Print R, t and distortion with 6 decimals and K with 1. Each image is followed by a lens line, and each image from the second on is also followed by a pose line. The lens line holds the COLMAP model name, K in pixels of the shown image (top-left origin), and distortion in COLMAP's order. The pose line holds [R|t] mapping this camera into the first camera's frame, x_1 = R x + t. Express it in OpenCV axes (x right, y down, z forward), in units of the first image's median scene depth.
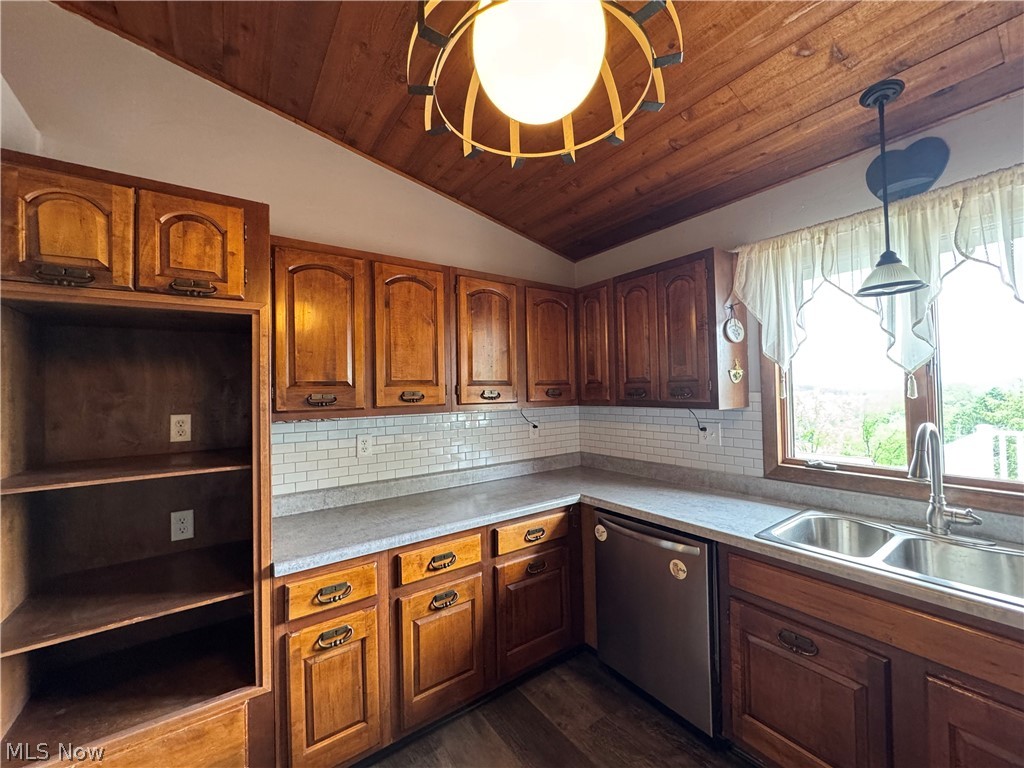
lens RADIAL K [[409.8, 0, 515.8], [0, 409.8, 383.5], [0, 0, 1]] dist [-0.003188, 0.000010]
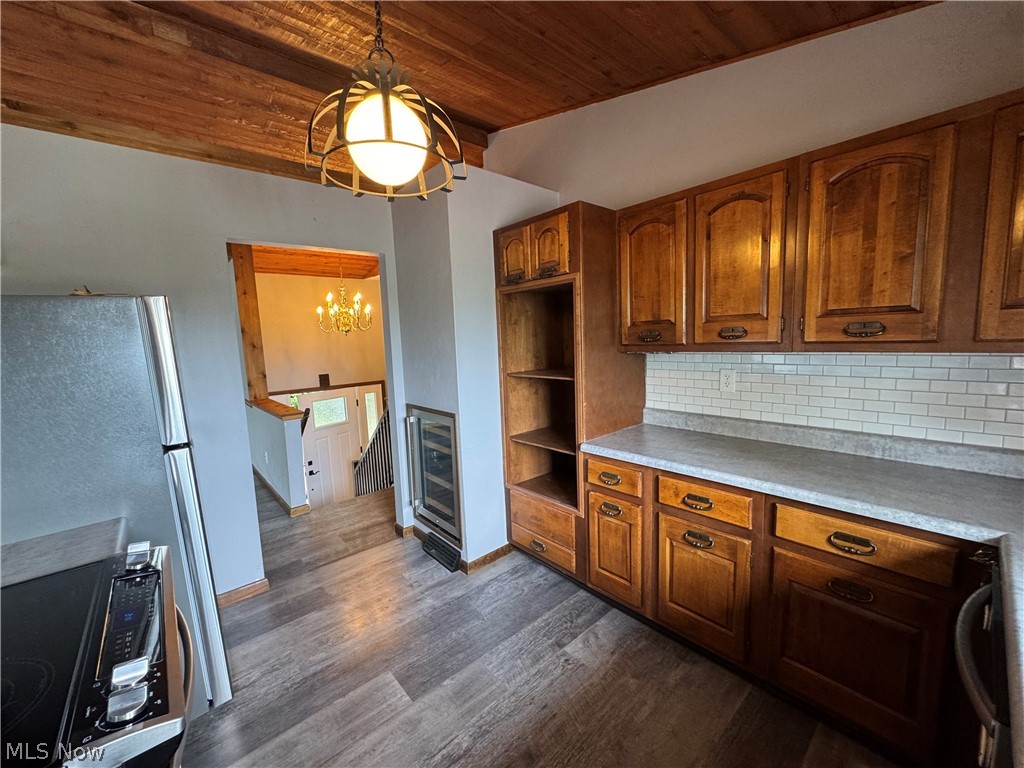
lens RADIAL K [[409.8, 0, 509.4], [0, 409.8, 385.7], [0, 0, 1]] dist [-0.003188, 0.000010]
pose [[0.093161, 0.137226, -0.986149, 0.709348], [0.057557, 0.988058, 0.142929, -0.012610], [0.993986, -0.070076, 0.084150, 0.478288]]
